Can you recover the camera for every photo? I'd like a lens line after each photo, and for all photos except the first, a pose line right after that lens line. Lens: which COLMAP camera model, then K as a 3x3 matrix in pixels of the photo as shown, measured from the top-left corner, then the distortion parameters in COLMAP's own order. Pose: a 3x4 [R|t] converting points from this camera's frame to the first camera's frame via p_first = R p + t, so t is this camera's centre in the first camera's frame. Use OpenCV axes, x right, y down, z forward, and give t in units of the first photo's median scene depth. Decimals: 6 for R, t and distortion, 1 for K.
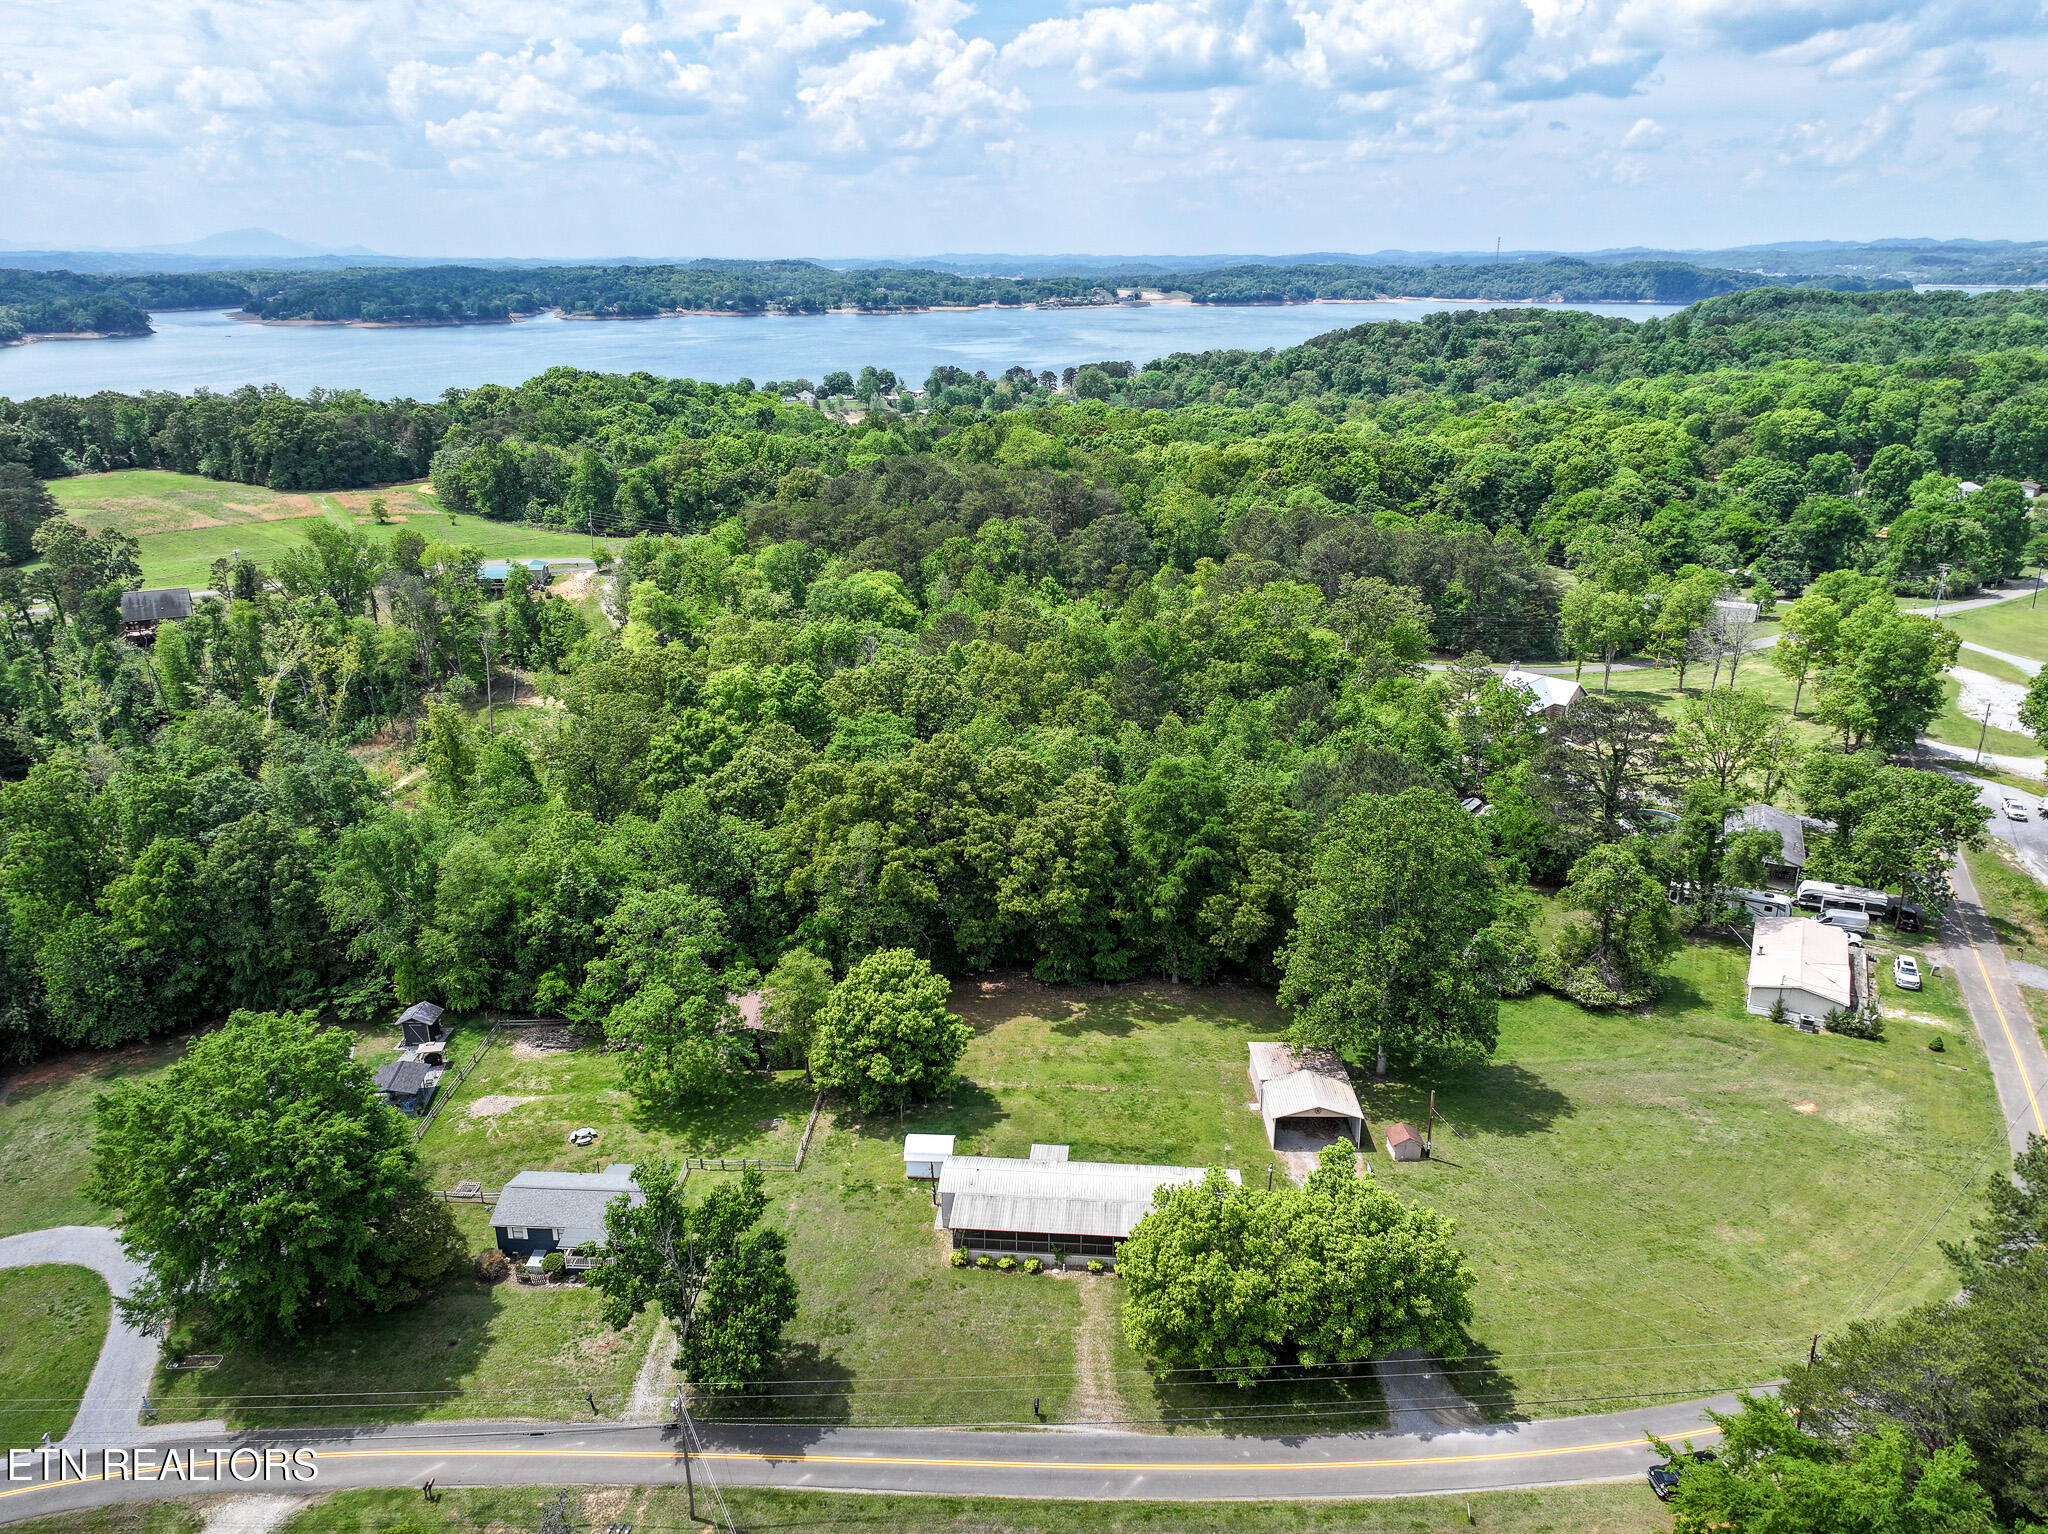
lens RADIAL K [[1426.3, 0, 1024.0], [0, 1426.3, 767.0], [0, 0, 1]] dist [0.006819, 0.009162]
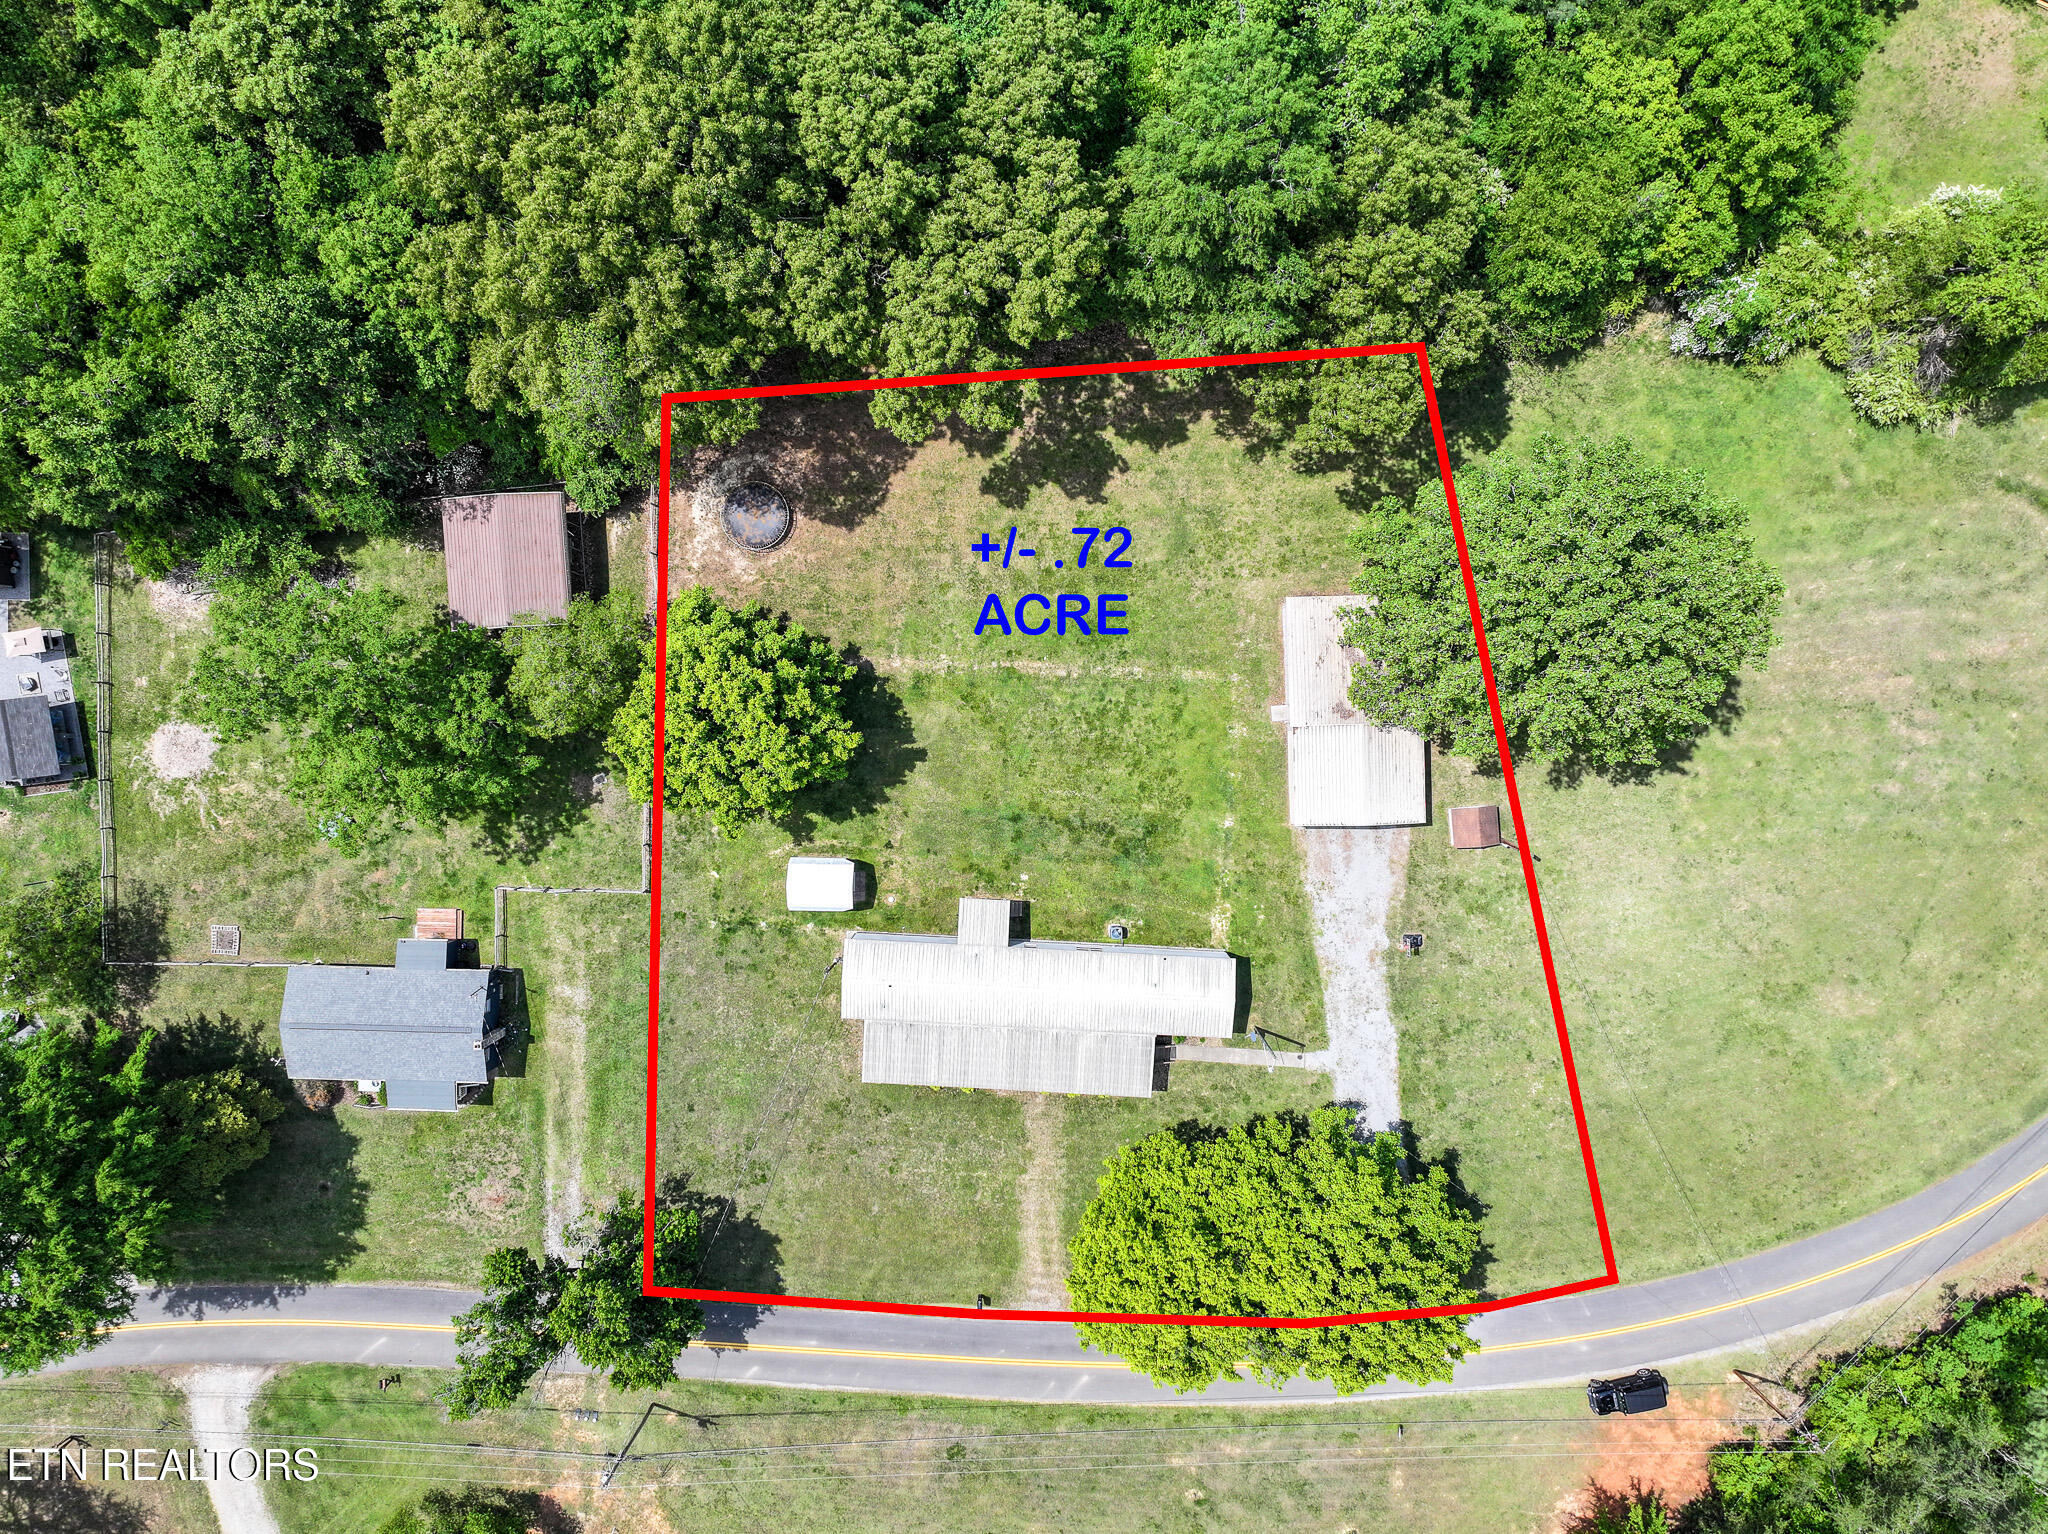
lens RADIAL K [[1426.3, 0, 1024.0], [0, 1426.3, 767.0], [0, 0, 1]] dist [0.006819, 0.009162]
pose [[0.999323, -0.035655, -0.009055, 0.058232], [0.019717, 0.311345, 0.950092, -0.552844], [-0.031056, -0.949628, 0.311837, 1.022741]]
